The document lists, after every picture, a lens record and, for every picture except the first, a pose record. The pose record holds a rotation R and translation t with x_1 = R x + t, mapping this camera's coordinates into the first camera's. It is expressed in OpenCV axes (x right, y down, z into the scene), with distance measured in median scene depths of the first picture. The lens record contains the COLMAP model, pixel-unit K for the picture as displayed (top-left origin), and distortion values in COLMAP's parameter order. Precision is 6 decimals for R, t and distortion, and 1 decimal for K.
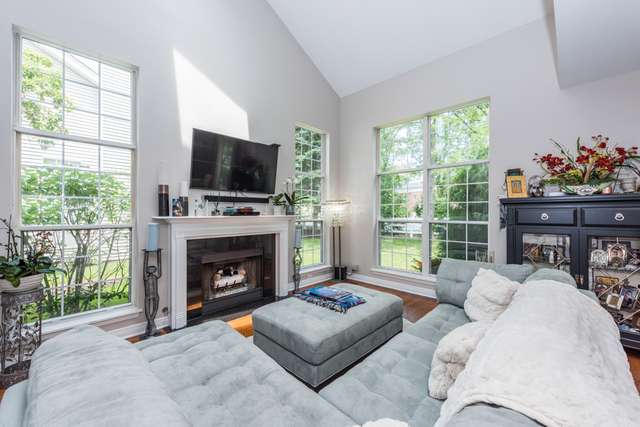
lens RADIAL K [[248.9, 0, 315.2], [0, 248.9, 213.3], [0, 0, 1]] dist [0.000600, -0.000382]
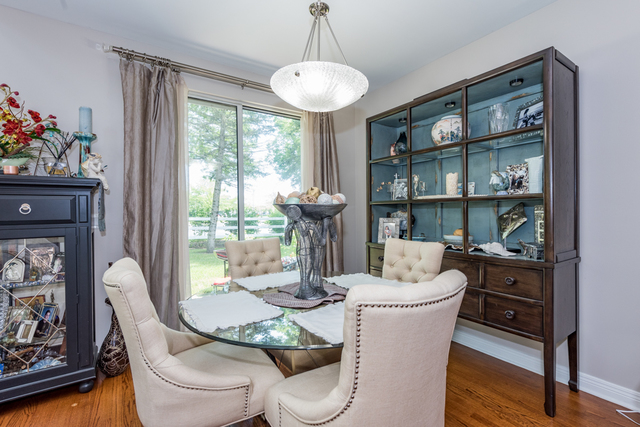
lens RADIAL K [[299.2, 0, 321.7], [0, 299.2, 207.2], [0, 0, 1]] dist [0.000844, 0.000270]
pose [[0.191613, 0.000619, 0.981470, 0.412643], [0.009057, 0.999956, -0.002399, 0.013388], [-0.981429, 0.009349, 0.191599, 0.028127]]
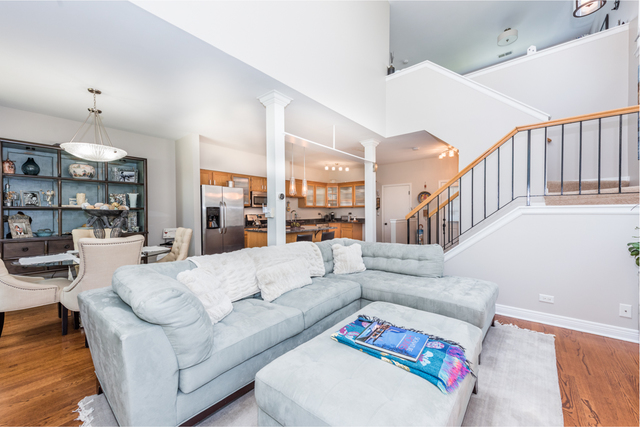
lens RADIAL K [[248.9, 0, 326.1], [0, 248.9, 213.2], [0, 0, 1]] dist [0.000600, -0.000382]
pose [[-0.994182, 0.007494, -0.107450, 0.211586], [0.007360, 0.999972, 0.001638, 0.026333], [0.107459, 0.000838, -0.994209, 1.200616]]
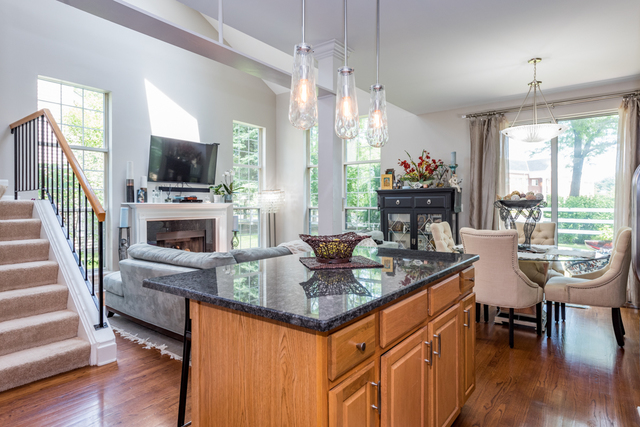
lens RADIAL K [[373.8, 0, 321.2], [0, 373.8, 208.4], [0, 0, 1]] dist [0.003612, -0.000419]
pose [[0.991482, -0.003912, 0.130184, 0.130403], [0.002775, 0.999956, 0.008913, 0.024892], [-0.130213, -0.008476, 0.991450, -1.010476]]
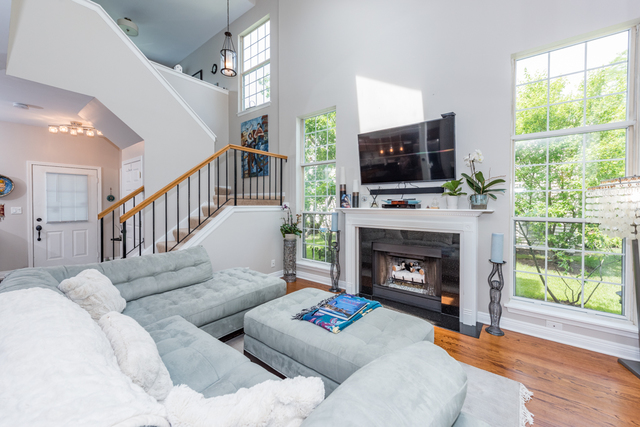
lens RADIAL K [[248.9, 0, 323.3], [0, 248.9, 208.1], [0, 0, 1]] dist [0.000600, -0.000382]
pose [[0.127472, 0.015932, -0.991714, 0.653961], [-0.004463, 0.999870, 0.015489, -0.005007], [0.991832, 0.002452, 0.127527, 0.645250]]
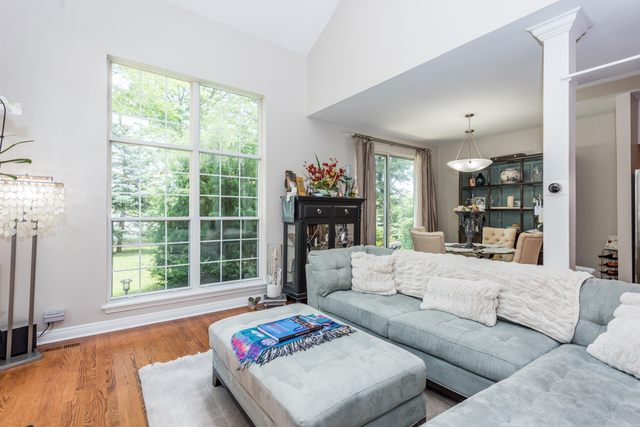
lens RADIAL K [[299.2, 0, 319.5], [0, 299.2, 211.8], [0, 0, 1]] dist [0.000844, 0.000270]
pose [[0.162581, 0.003953, 0.986687, -0.541104], [-0.005253, 0.999981, -0.003141, 0.018061], [-0.986681, -0.004673, 0.162599, 0.619568]]
